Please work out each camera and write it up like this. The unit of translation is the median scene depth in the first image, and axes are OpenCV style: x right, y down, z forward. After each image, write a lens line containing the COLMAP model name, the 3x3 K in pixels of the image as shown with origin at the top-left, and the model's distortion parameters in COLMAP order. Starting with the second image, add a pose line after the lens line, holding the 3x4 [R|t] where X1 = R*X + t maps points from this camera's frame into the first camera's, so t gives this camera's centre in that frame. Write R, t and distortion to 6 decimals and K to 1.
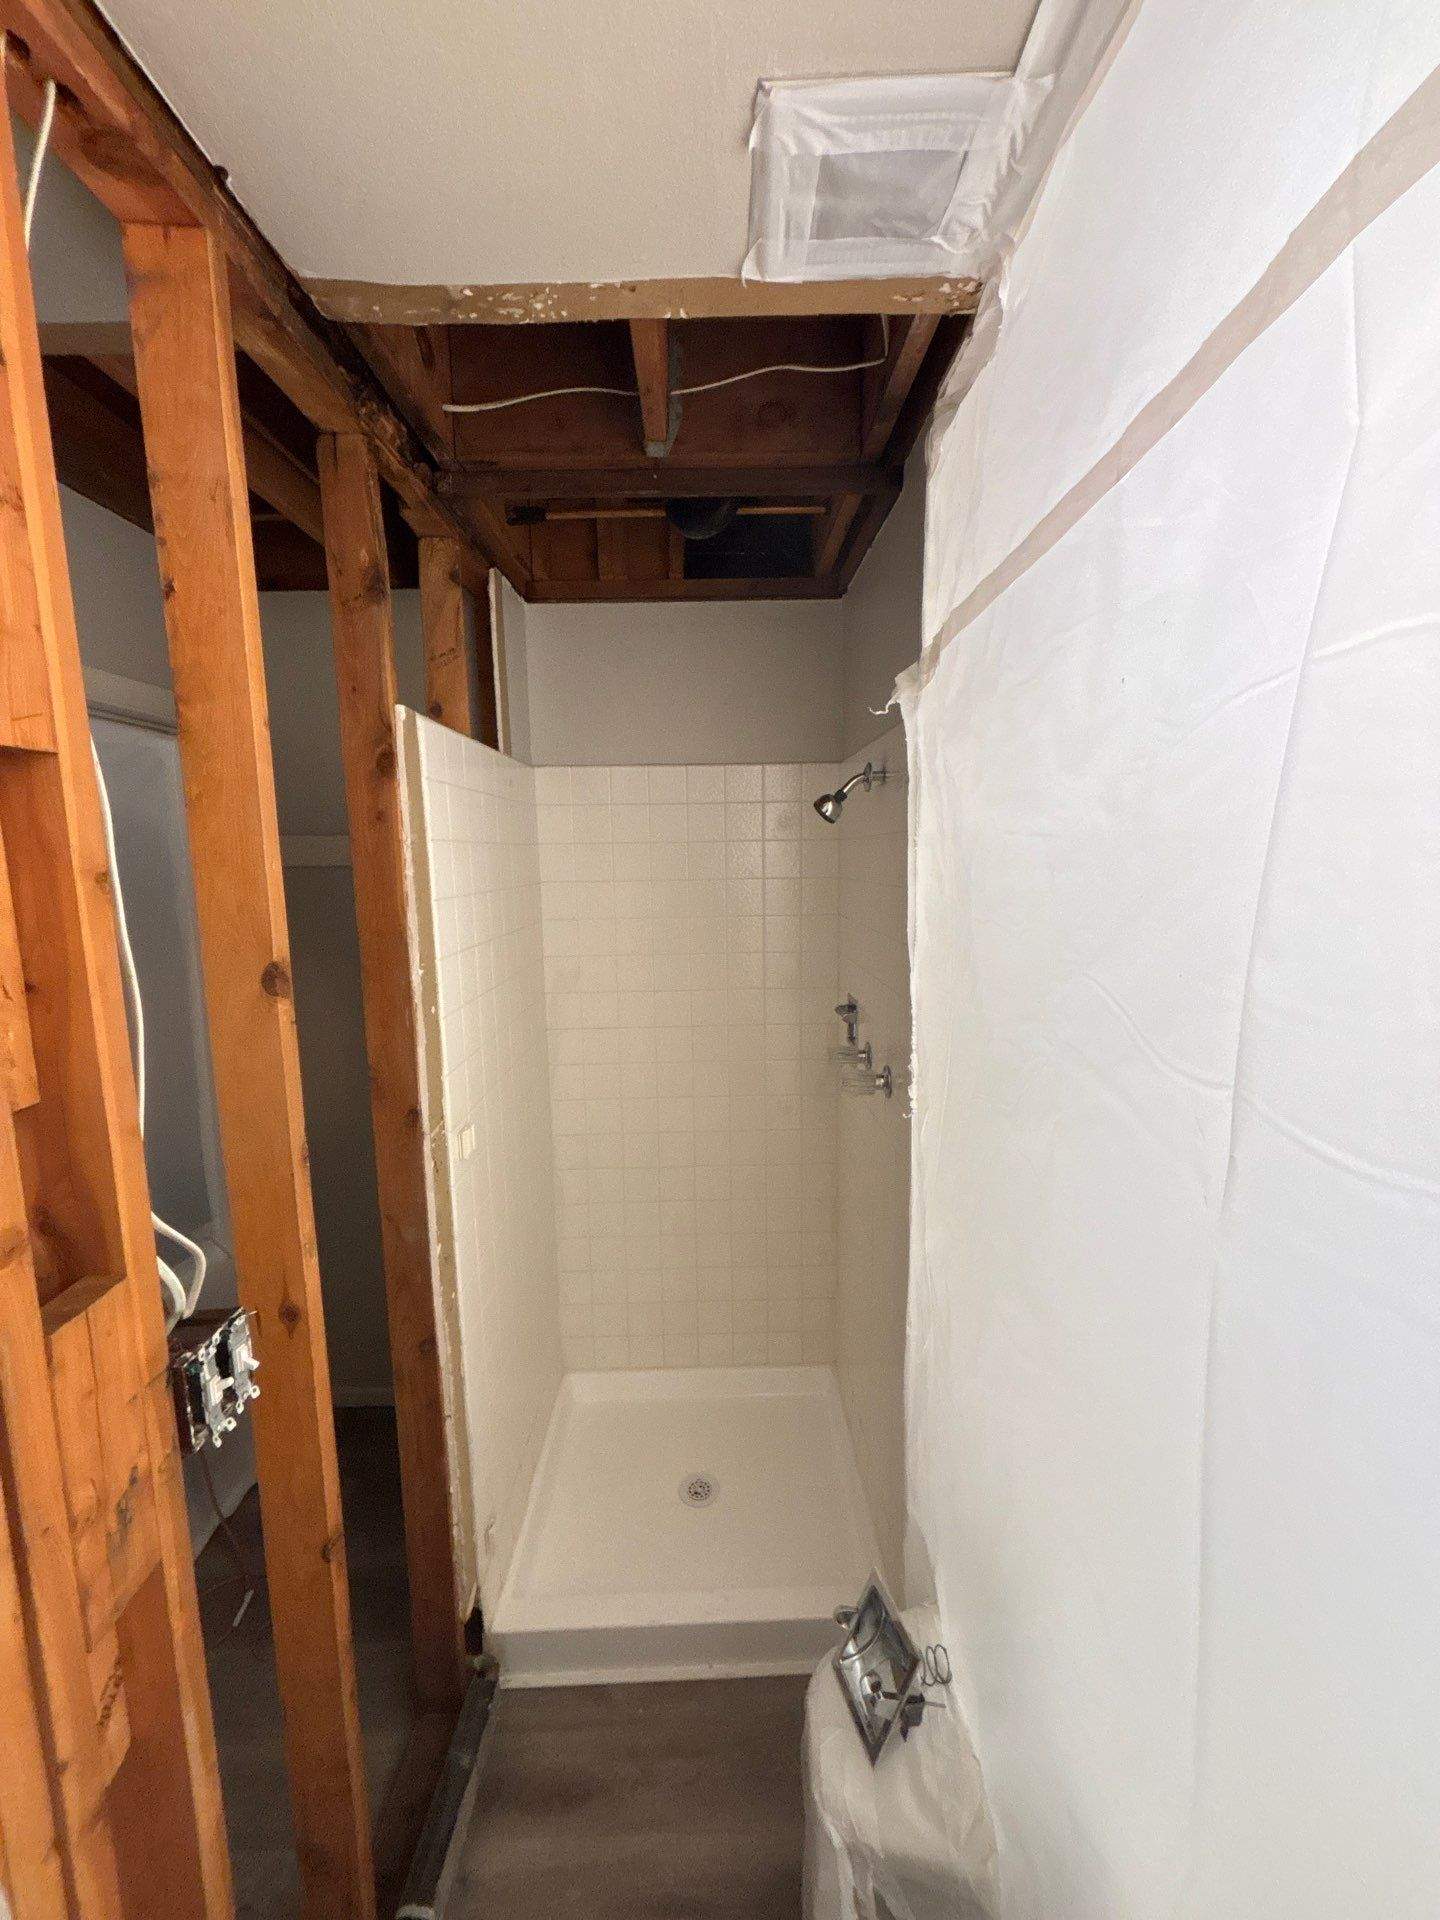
lens RADIAL K [[771.8, 0, 723.9], [0, 771.8, 957.1], [0, 0, 1]] dist [-0.002362, 0.001017]
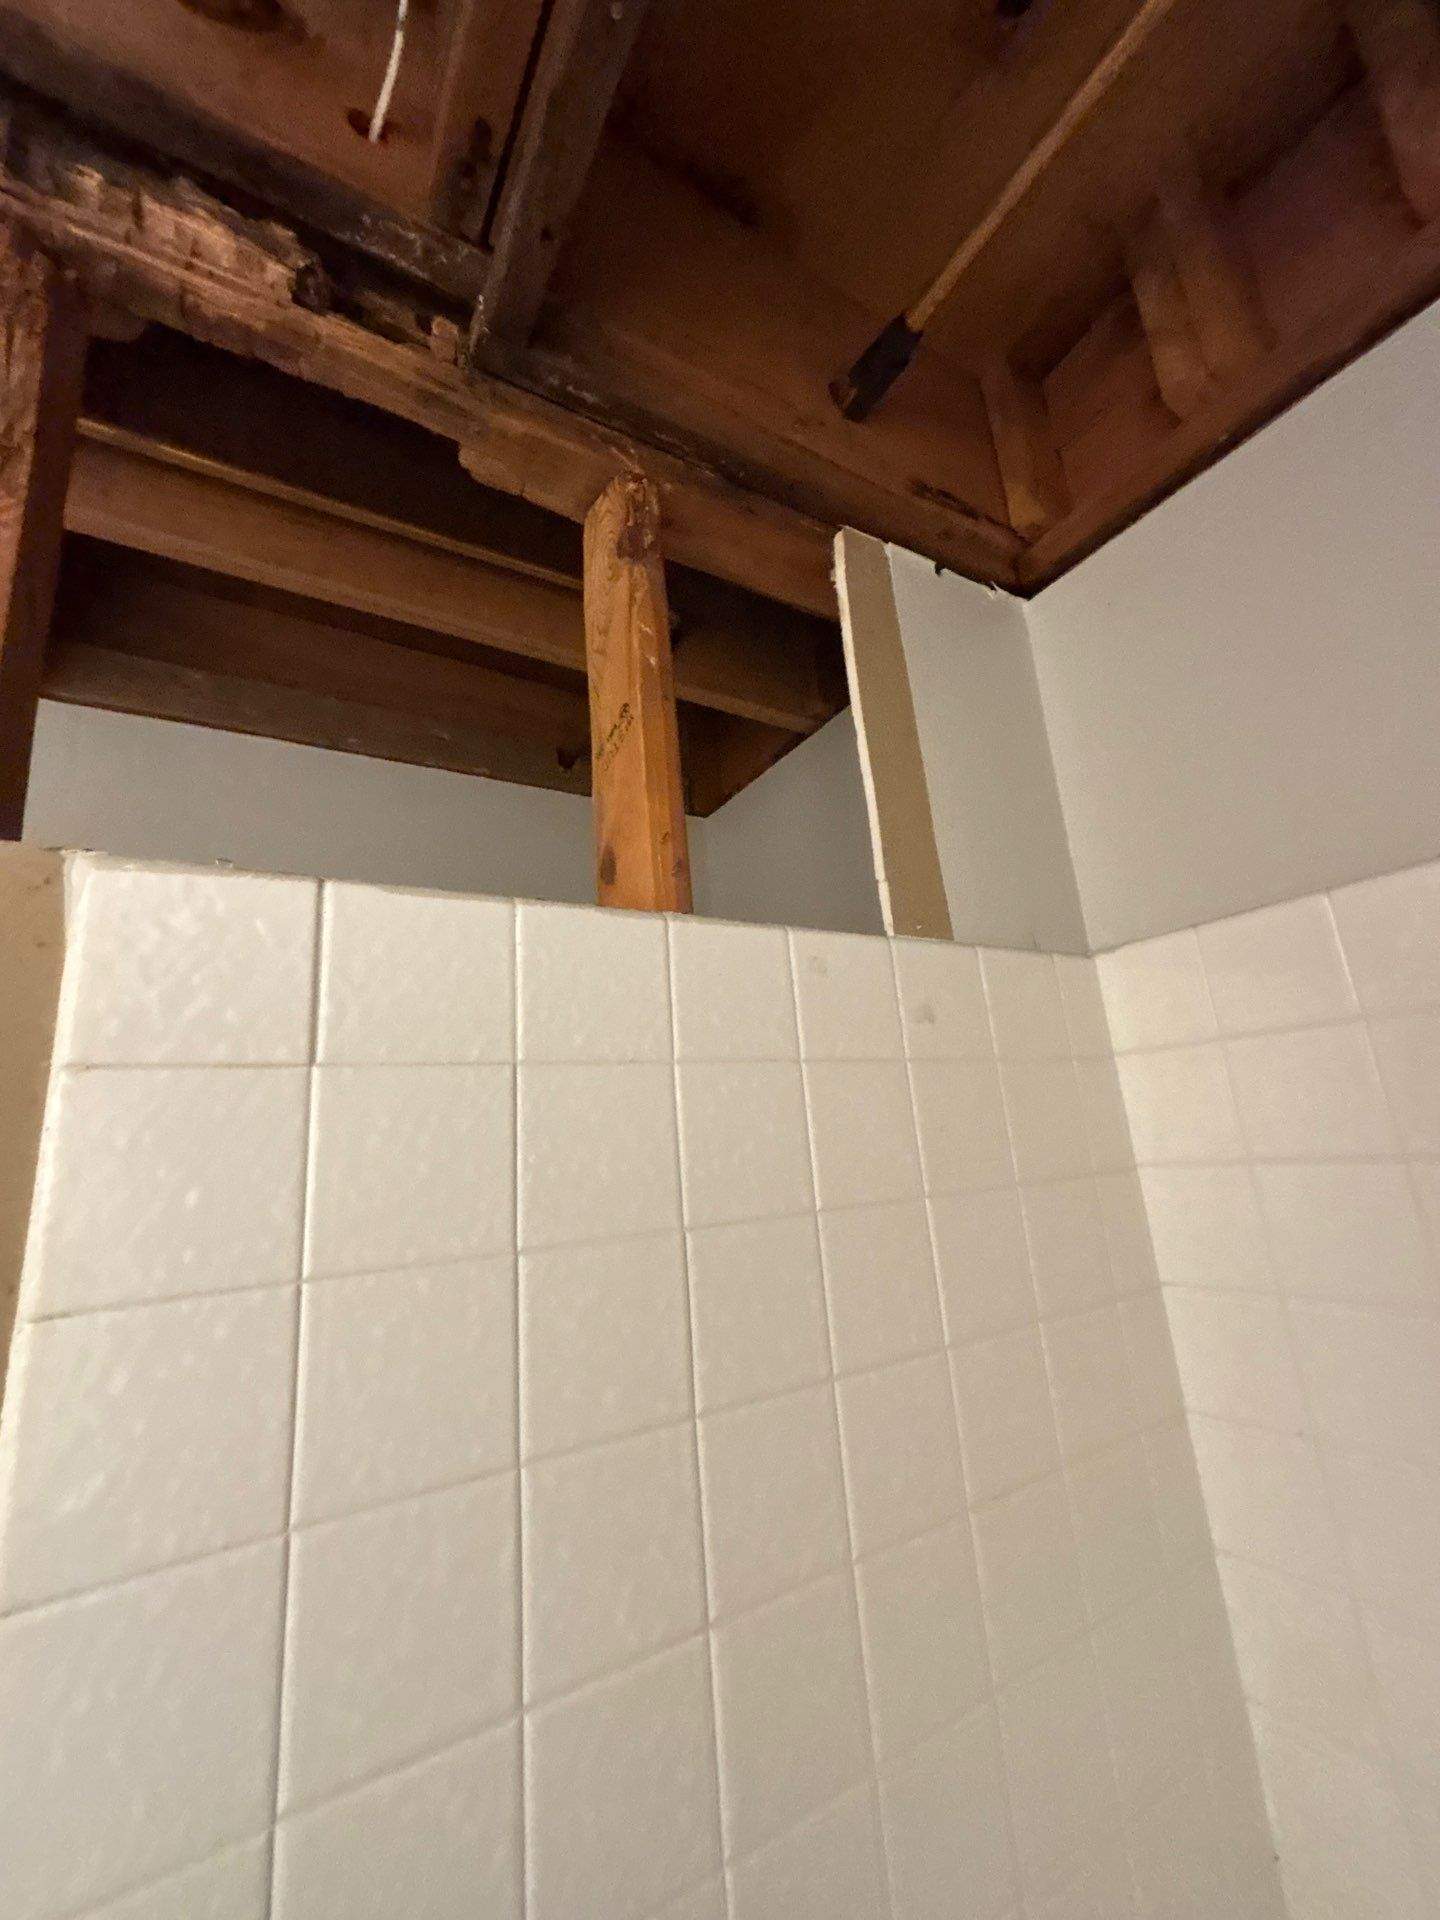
lens RADIAL K [[771.8, 0, 713.9], [0, 771.8, 950.7], [0, 0, 1]] dist [-0.002362, 0.001017]
pose [[0.505585, -0.243628, -0.827665, -0.054498], [-0.045393, 0.950464, -0.307502, -0.214778], [0.861582, 0.193039, 0.469481, 1.128177]]
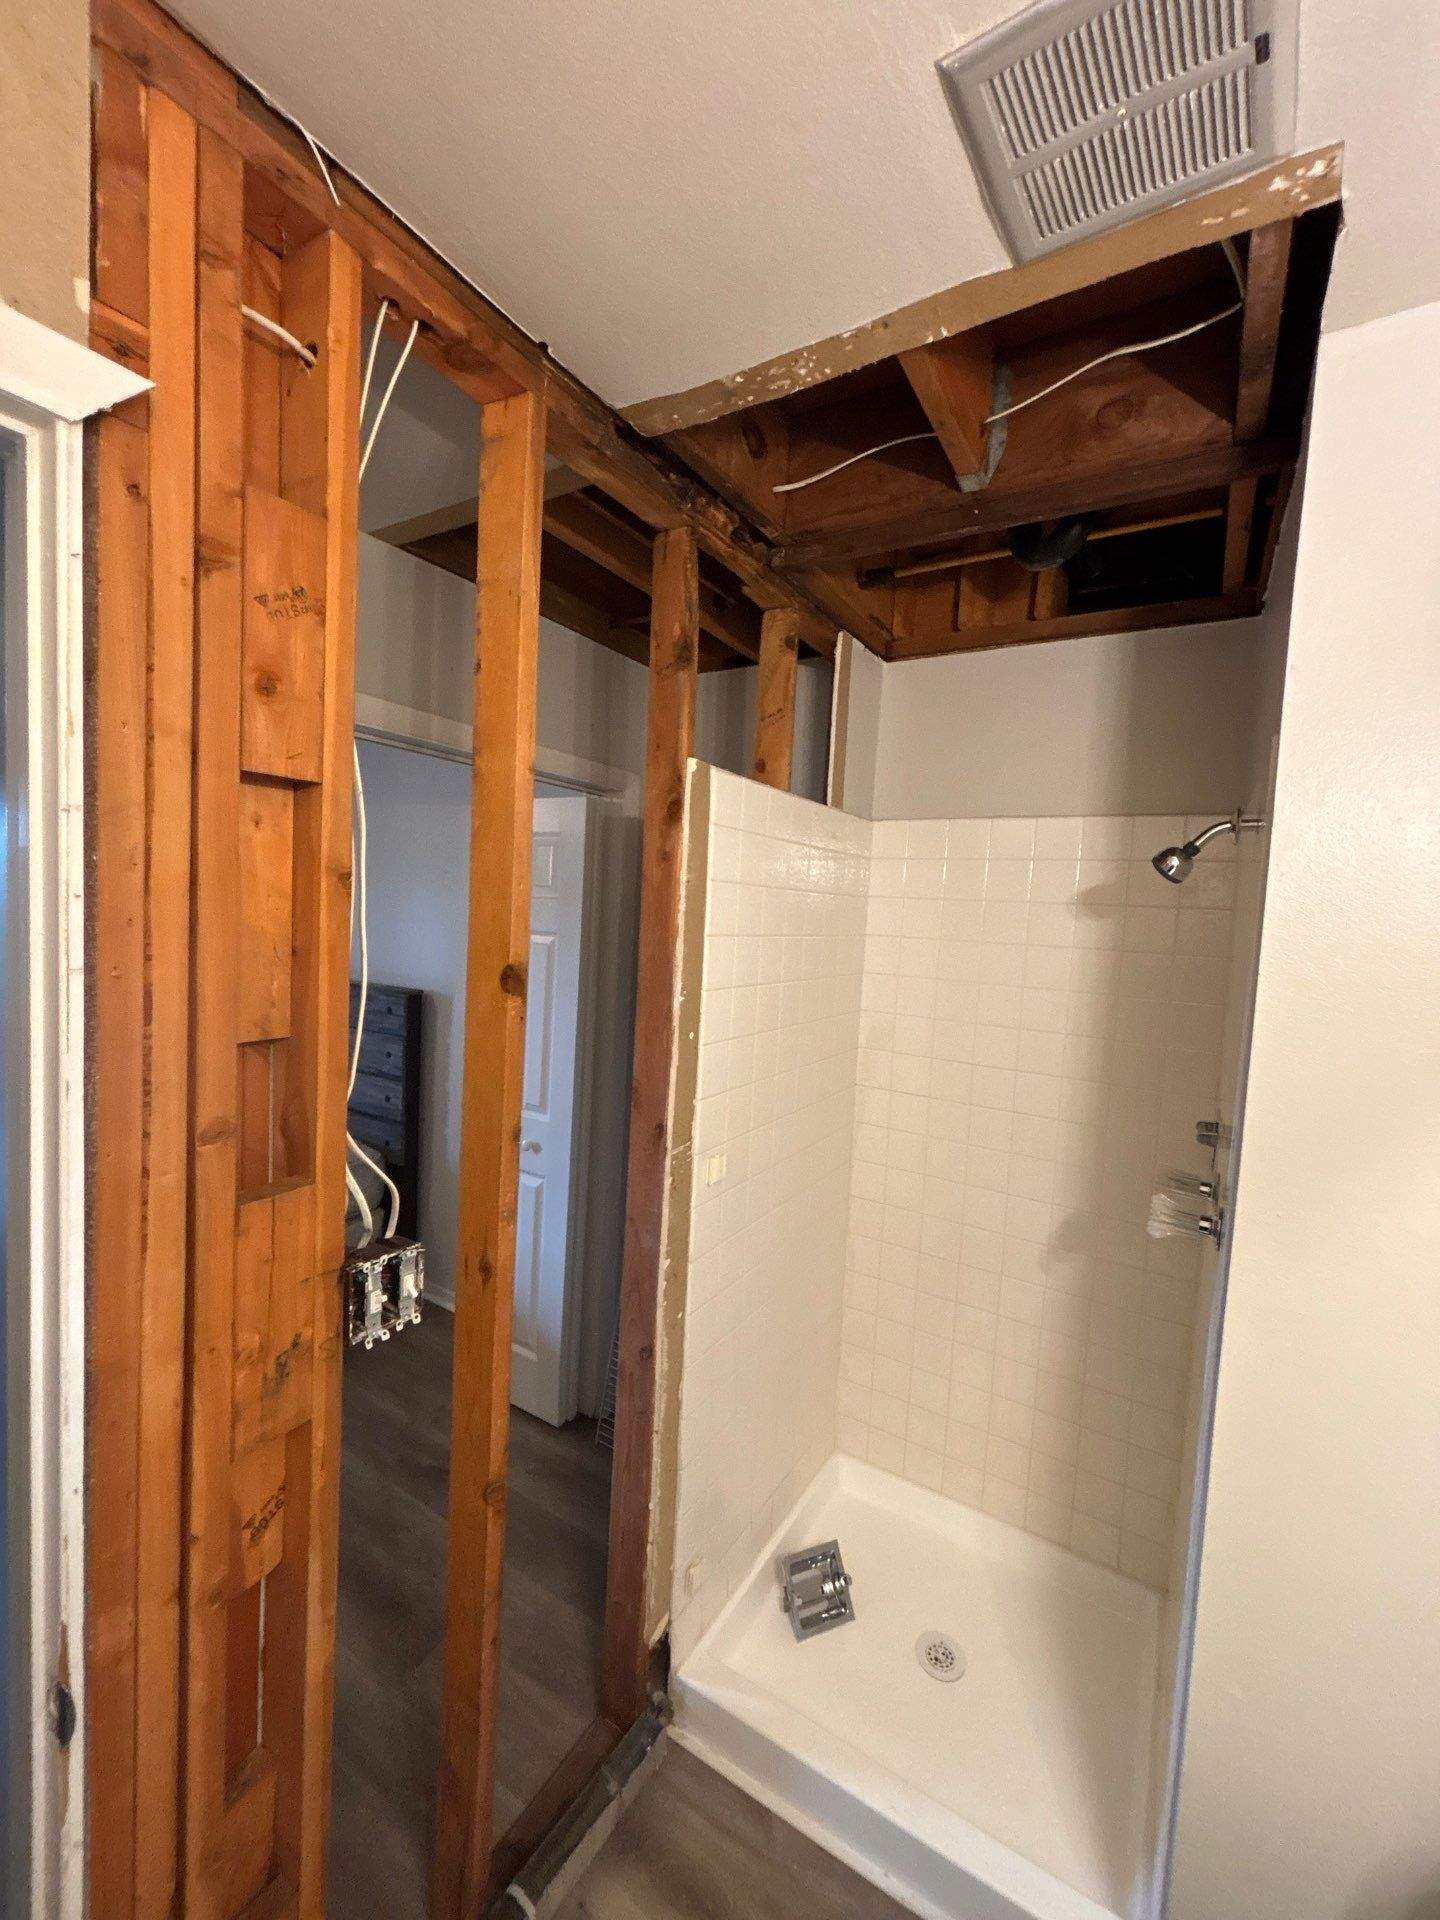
lens RADIAL K [[771.8, 0, 721.6], [0, 771.8, 955.9], [0, 0, 1]] dist [-0.002362, 0.001017]
pose [[0.839170, 0.092586, -0.535931, 0.237351], [-0.138090, 0.989383, -0.045300, 0.001328], [0.526047, 0.112021, 0.843046, 0.118583]]
